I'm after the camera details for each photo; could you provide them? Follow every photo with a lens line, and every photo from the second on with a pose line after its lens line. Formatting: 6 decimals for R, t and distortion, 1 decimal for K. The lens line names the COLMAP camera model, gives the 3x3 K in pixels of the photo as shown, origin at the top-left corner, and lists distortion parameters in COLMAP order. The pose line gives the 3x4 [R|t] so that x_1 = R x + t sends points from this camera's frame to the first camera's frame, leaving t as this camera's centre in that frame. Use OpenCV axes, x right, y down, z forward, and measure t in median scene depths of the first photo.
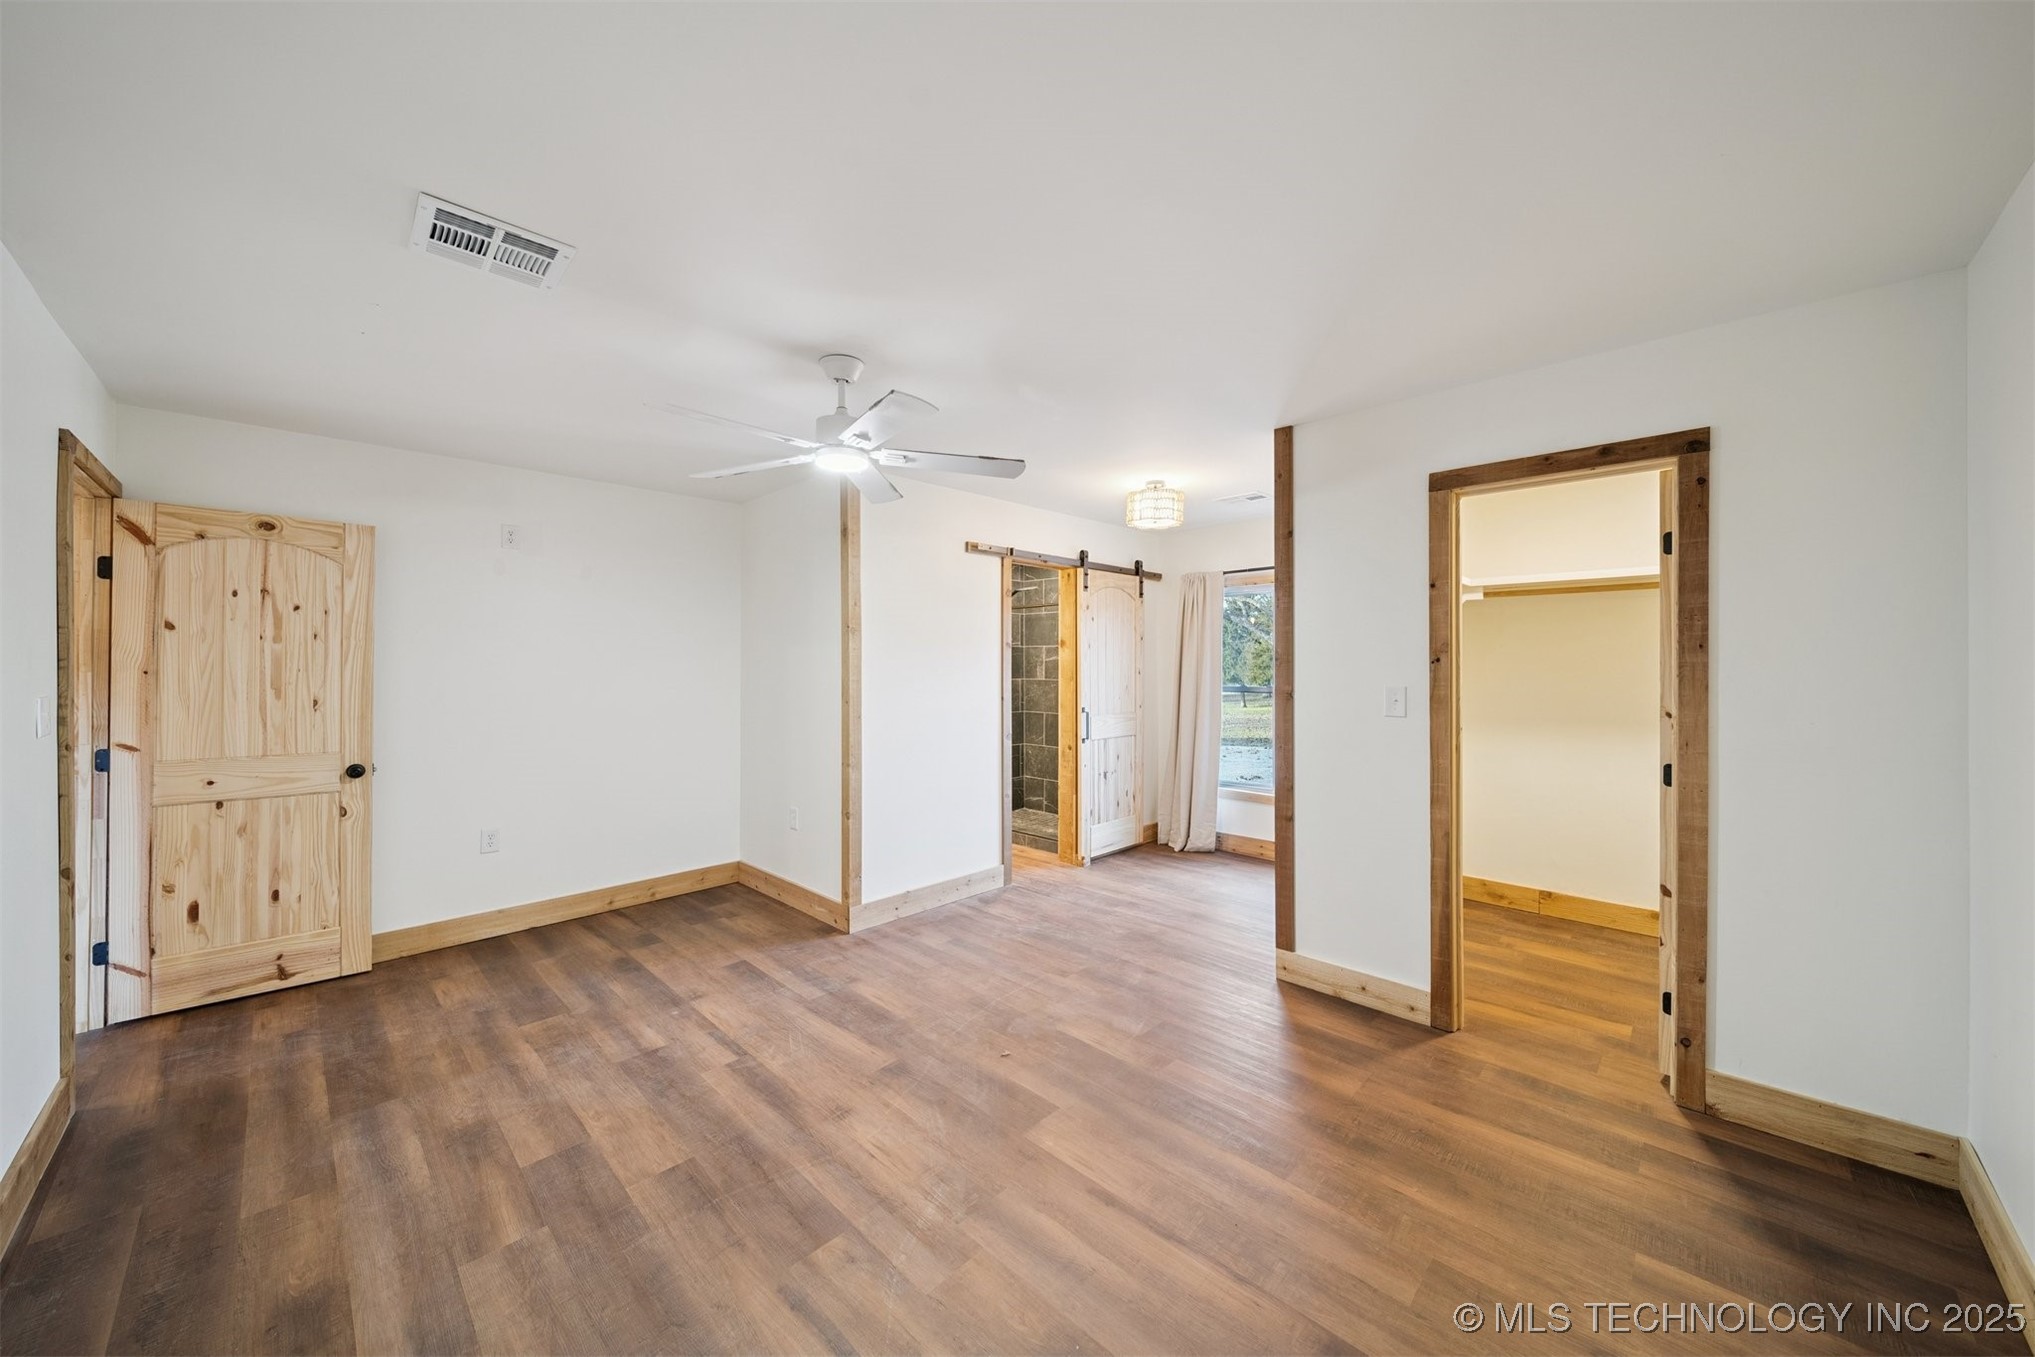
lens RADIAL K [[714.2, 0, 970.3], [0, 714.2, 661.0], [0, 0, 1]] dist [-0.003080, 0.000104]
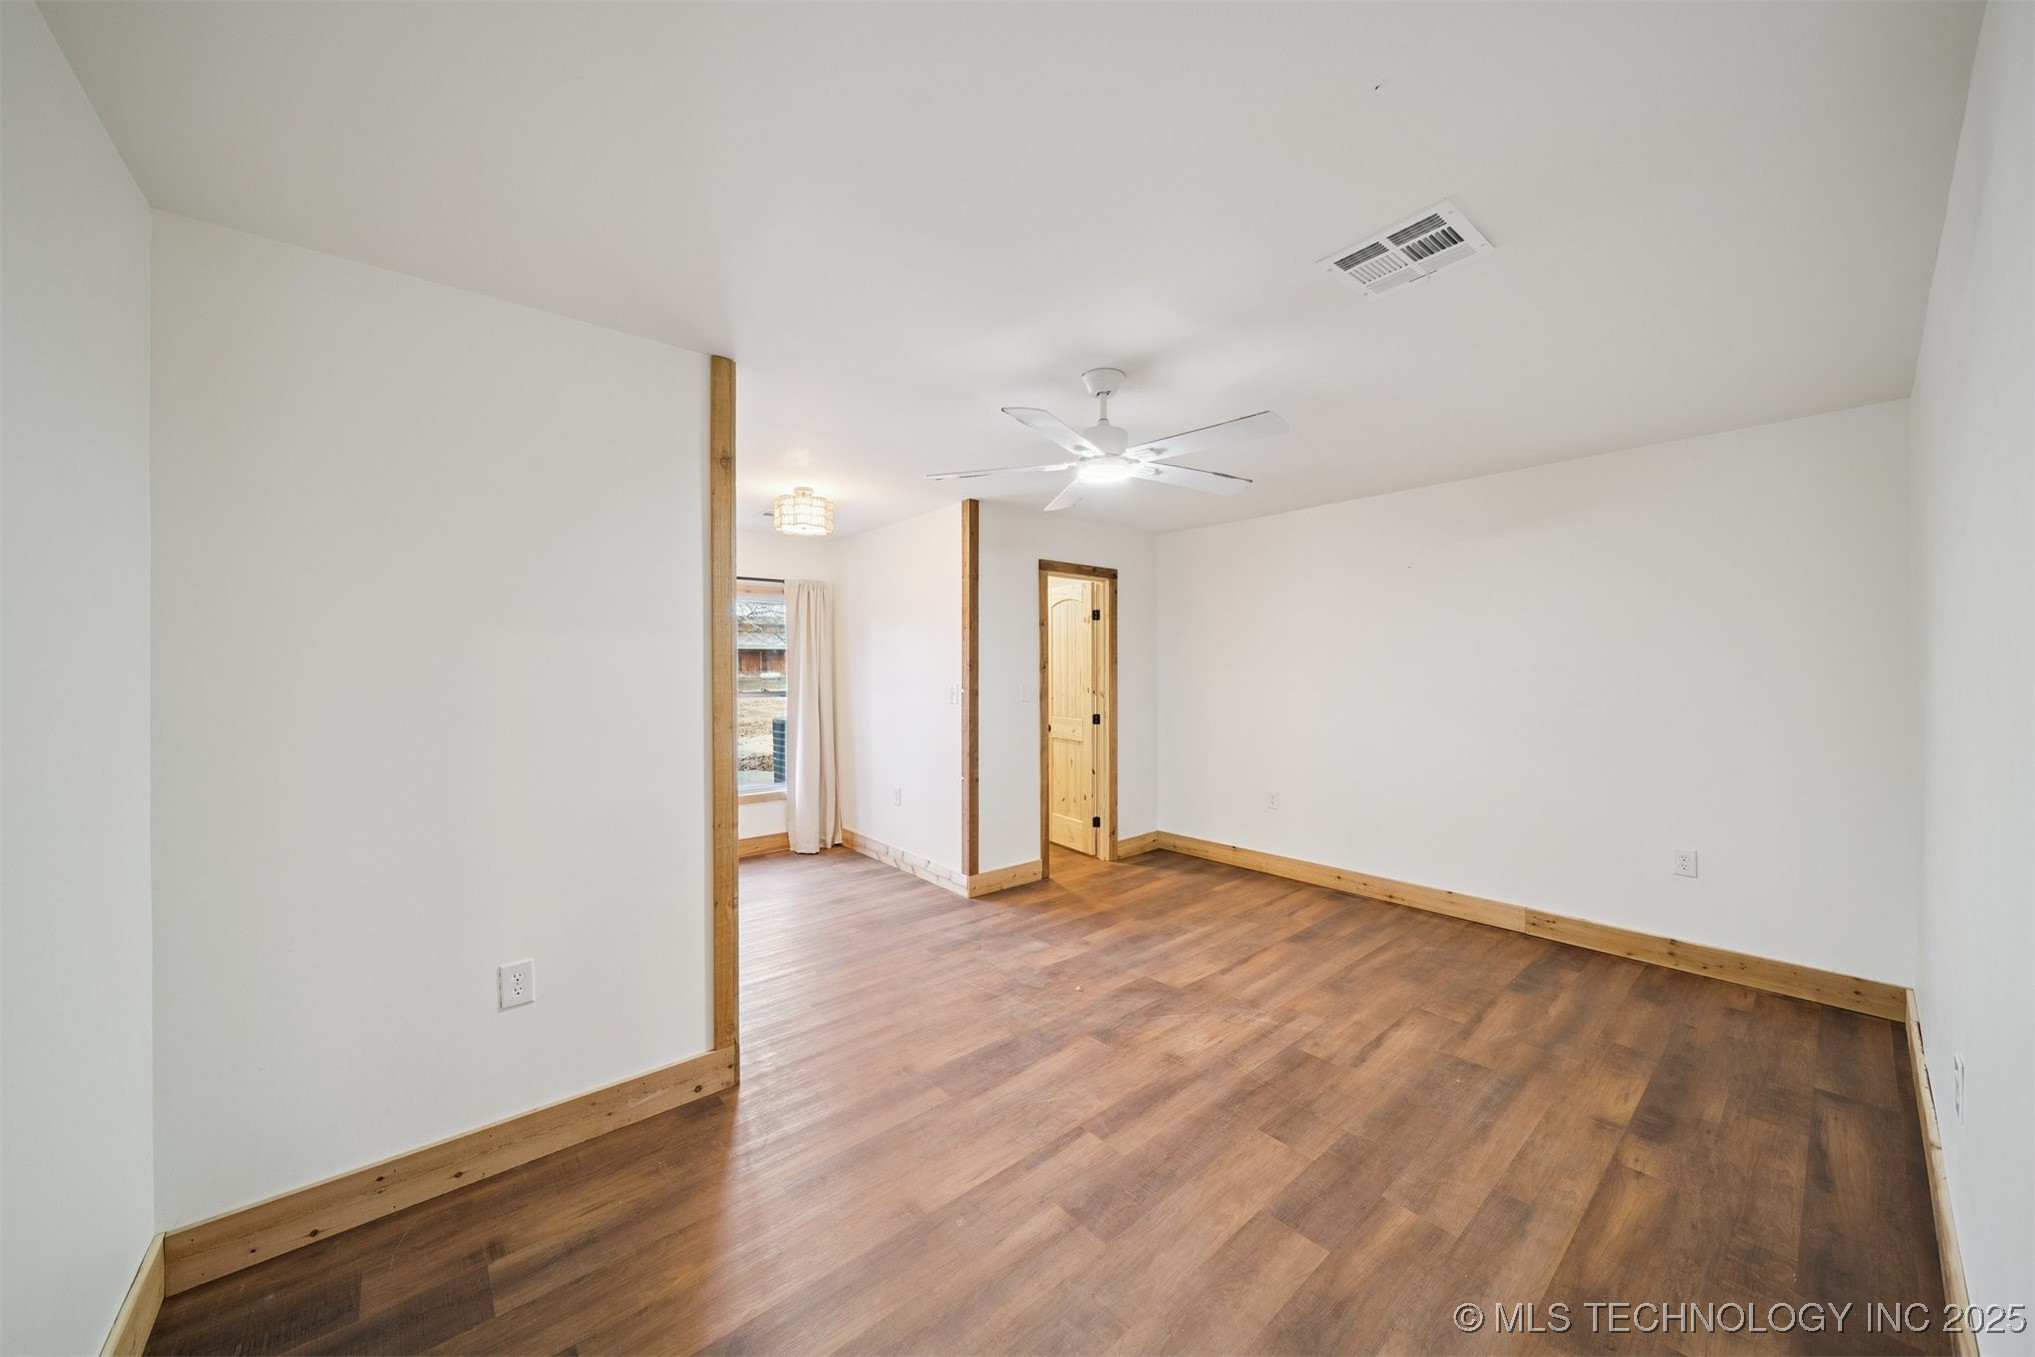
lens RADIAL K [[714.2, 0, 1016.7], [0, 714.2, 673.5], [0, 0, 1]] dist [-0.003080, 0.000104]
pose [[0.065440, -0.007132, 0.997831, -1.412559], [0.001311, 0.999974, 0.007061, 0.000801], [-0.997856, 0.000846, 0.065448, 1.232318]]
